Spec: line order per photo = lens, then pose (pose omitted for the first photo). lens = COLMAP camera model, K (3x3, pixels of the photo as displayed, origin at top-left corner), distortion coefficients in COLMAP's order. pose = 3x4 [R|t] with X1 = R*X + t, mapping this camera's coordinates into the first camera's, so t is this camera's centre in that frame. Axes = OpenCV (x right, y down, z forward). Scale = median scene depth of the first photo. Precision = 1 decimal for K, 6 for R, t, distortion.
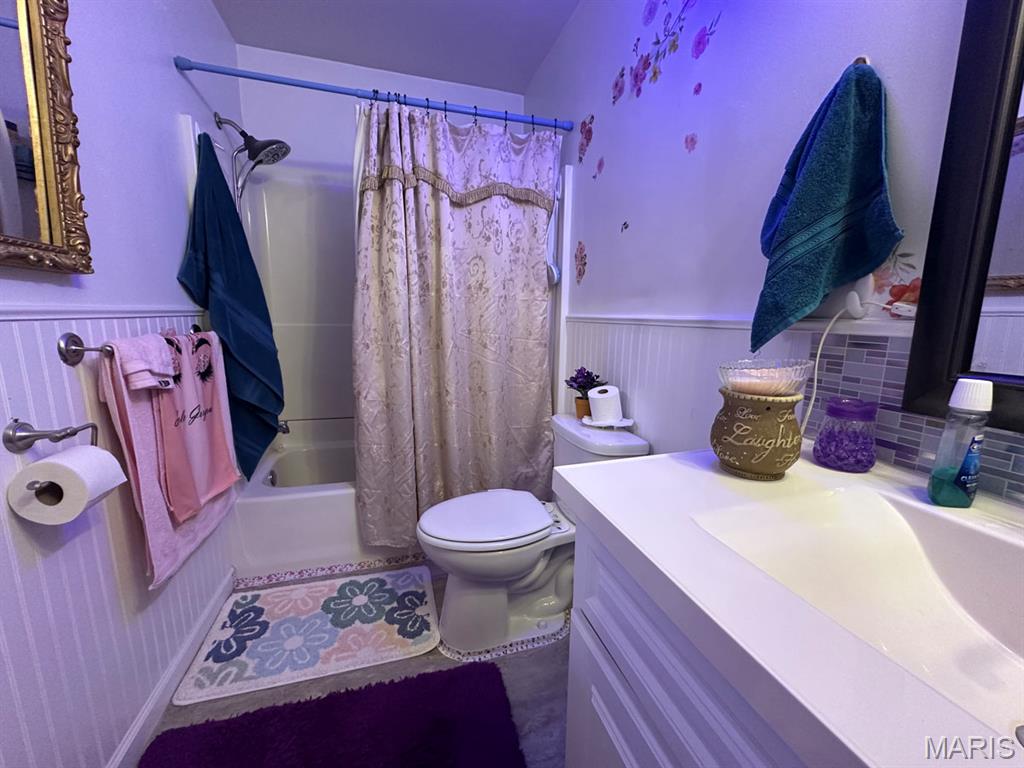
lens RADIAL K [[406.7, 0, 513.1], [0, 406.7, 382.4], [0, 0, 1]] dist [-0.000833, 0.000737]
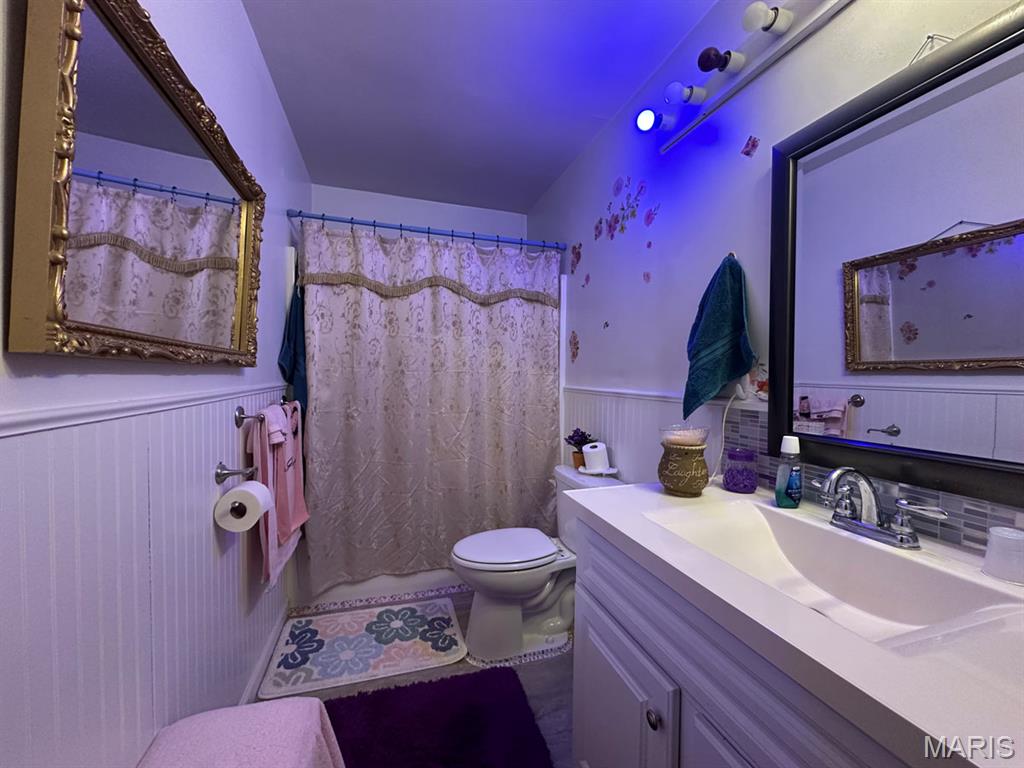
lens RADIAL K [[406.7, 0, 512.8], [0, 406.7, 383.4], [0, 0, 1]] dist [-0.000833, 0.000737]
pose [[0.999907, 0.001492, 0.013543, -0.066186], [0.000452, 0.989803, -0.142443, 0.007708], [-0.013618, 0.142436, 0.989710, -0.366822]]
